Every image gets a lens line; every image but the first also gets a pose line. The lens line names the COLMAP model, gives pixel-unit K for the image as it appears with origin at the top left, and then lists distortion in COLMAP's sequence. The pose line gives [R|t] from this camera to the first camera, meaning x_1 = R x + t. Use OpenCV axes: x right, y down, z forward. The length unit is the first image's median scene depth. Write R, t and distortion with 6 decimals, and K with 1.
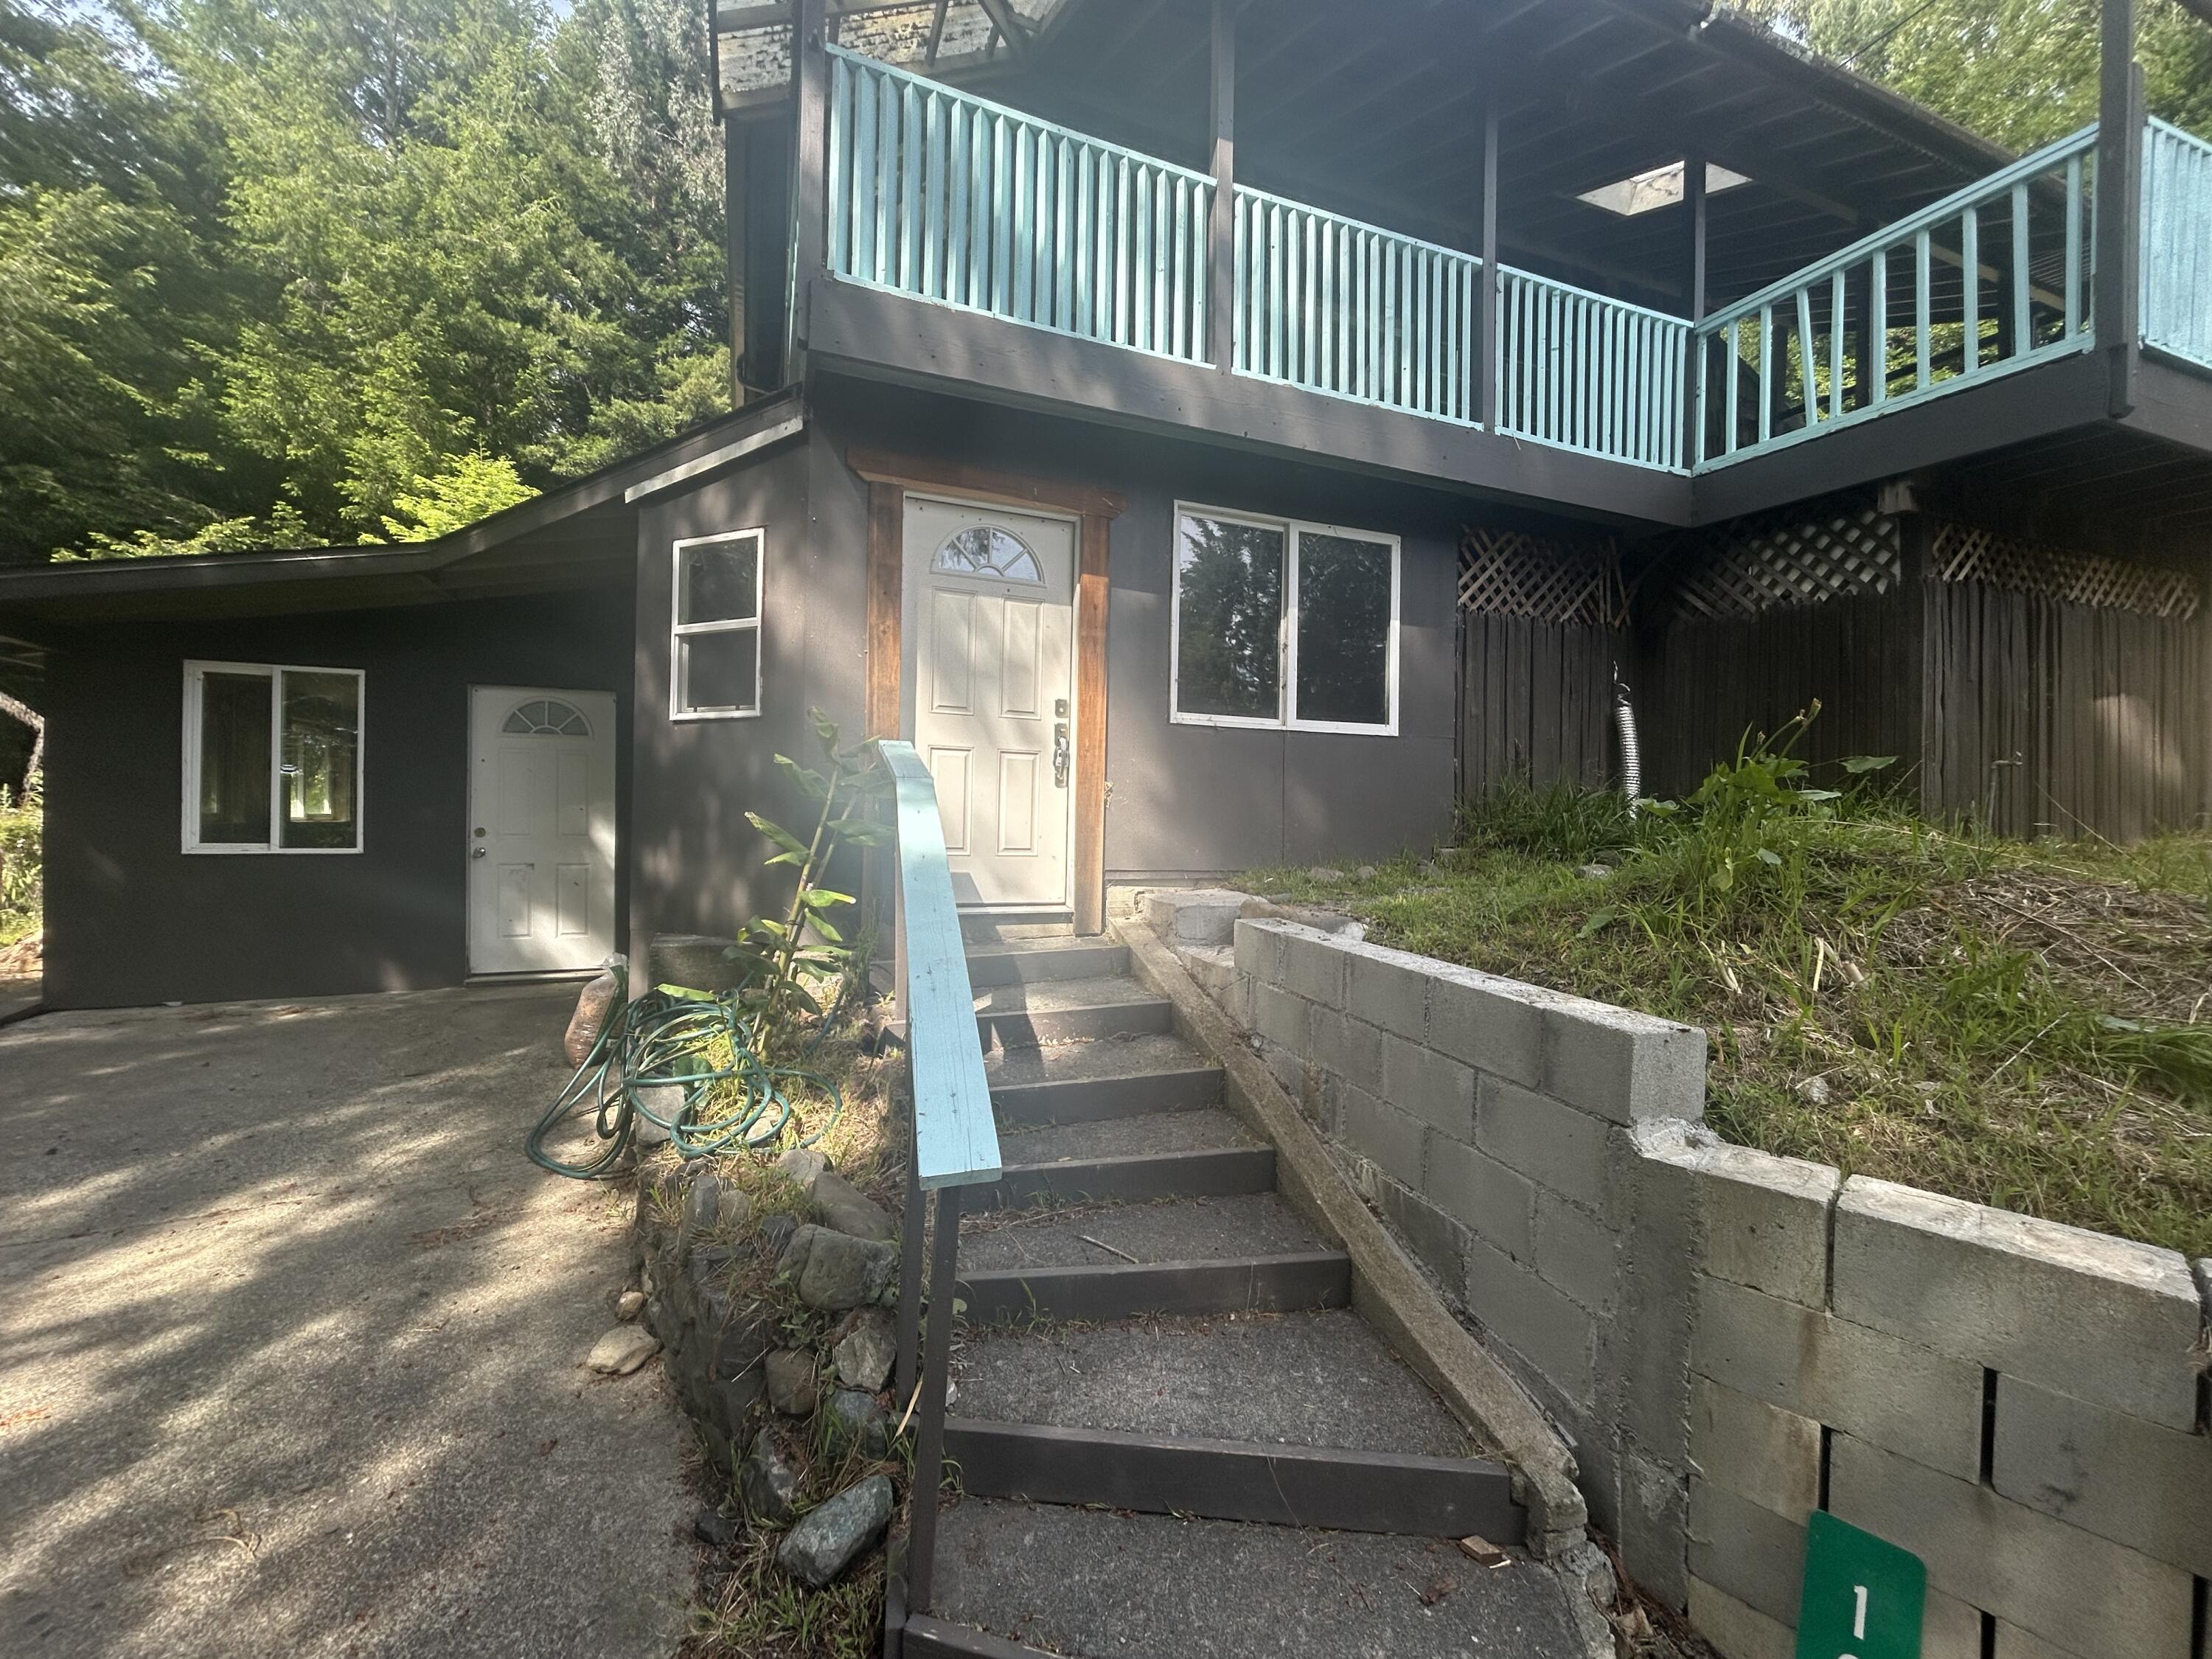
lens RADIAL K [[881.6, 0, 1114.9], [0, 881.6, 818.6], [0, 0, 1]] dist [-0.007681, 0.000085]
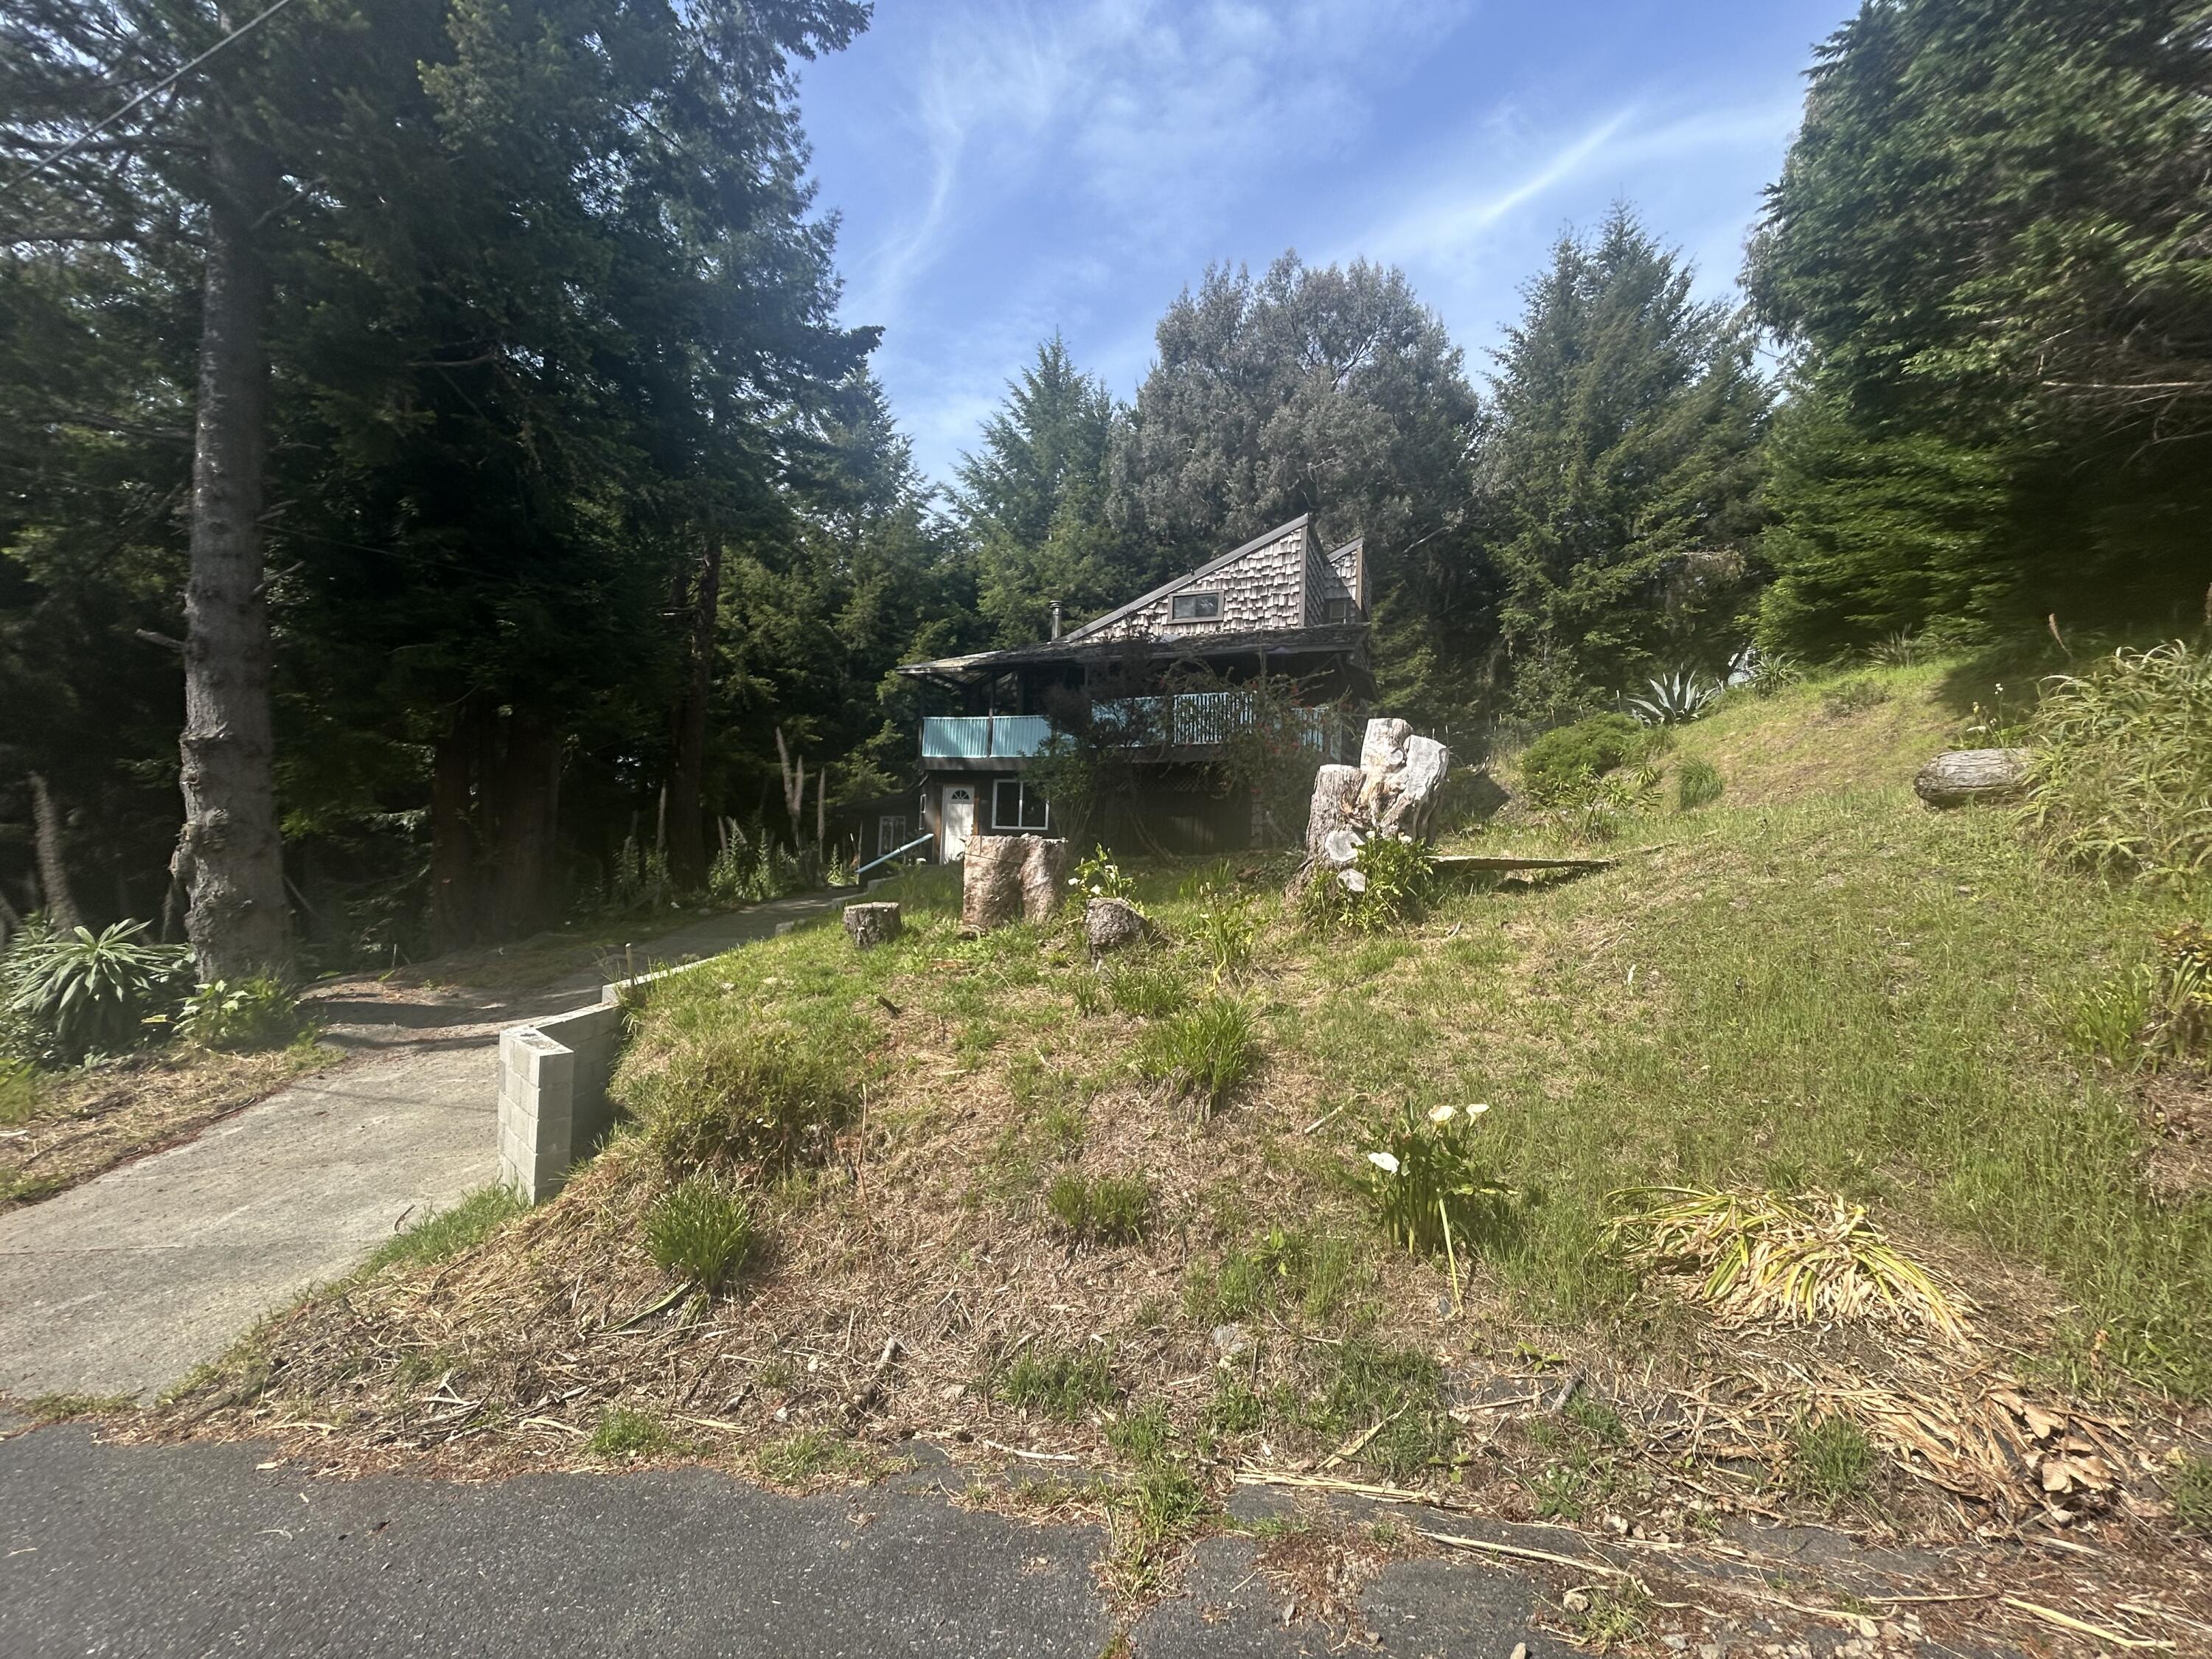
lens RADIAL K [[881.6, 0, 1107.2], [0, 881.6, 829.5], [0, 0, 1]] dist [-0.007681, 0.000085]
pose [[0.721965, -0.006631, -0.691898, 1.549127], [-0.029831, 0.998726, -0.040698, 0.028451], [0.691286, 0.050022, 0.720848, -0.795210]]
